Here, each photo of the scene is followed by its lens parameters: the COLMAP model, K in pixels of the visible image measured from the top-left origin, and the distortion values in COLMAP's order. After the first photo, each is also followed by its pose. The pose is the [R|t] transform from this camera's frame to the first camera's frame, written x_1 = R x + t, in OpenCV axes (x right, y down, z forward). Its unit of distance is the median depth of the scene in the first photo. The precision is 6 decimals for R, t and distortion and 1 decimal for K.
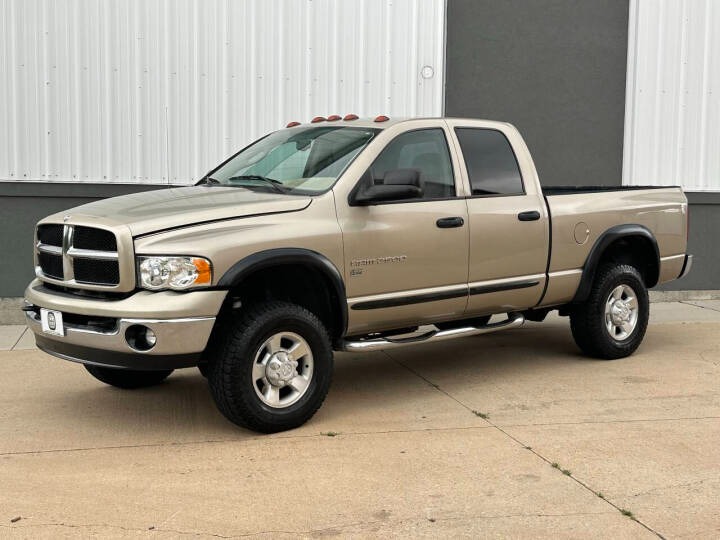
lens RADIAL K [[996.2, 0, 365.3], [0, 996.2, 268.3], [0, 0, 1]] dist [0.122392, -0.055830]
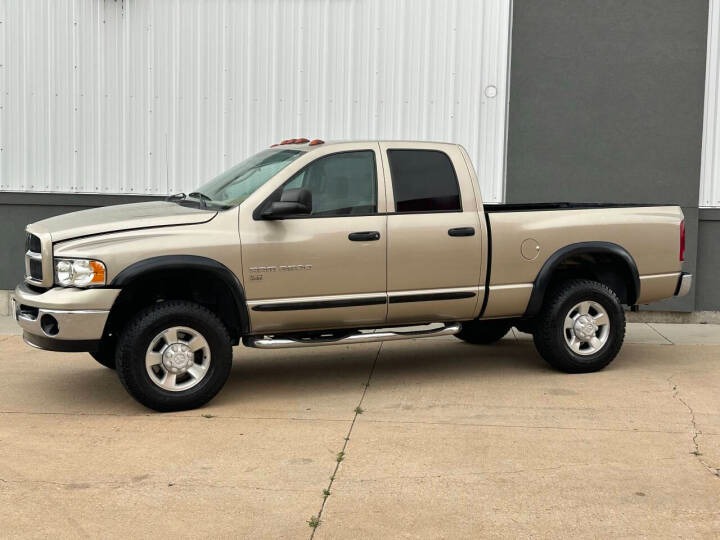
lens RADIAL K [[996.2, 0, 365.3], [0, 996.2, 268.3], [0, 0, 1]] dist [0.122392, -0.055830]
pose [[0.954099, 0.031212, -0.297859, 0.451292], [-0.033732, 0.999425, -0.003325, -0.007619], [0.297584, 0.013220, 0.954604, -0.054232]]
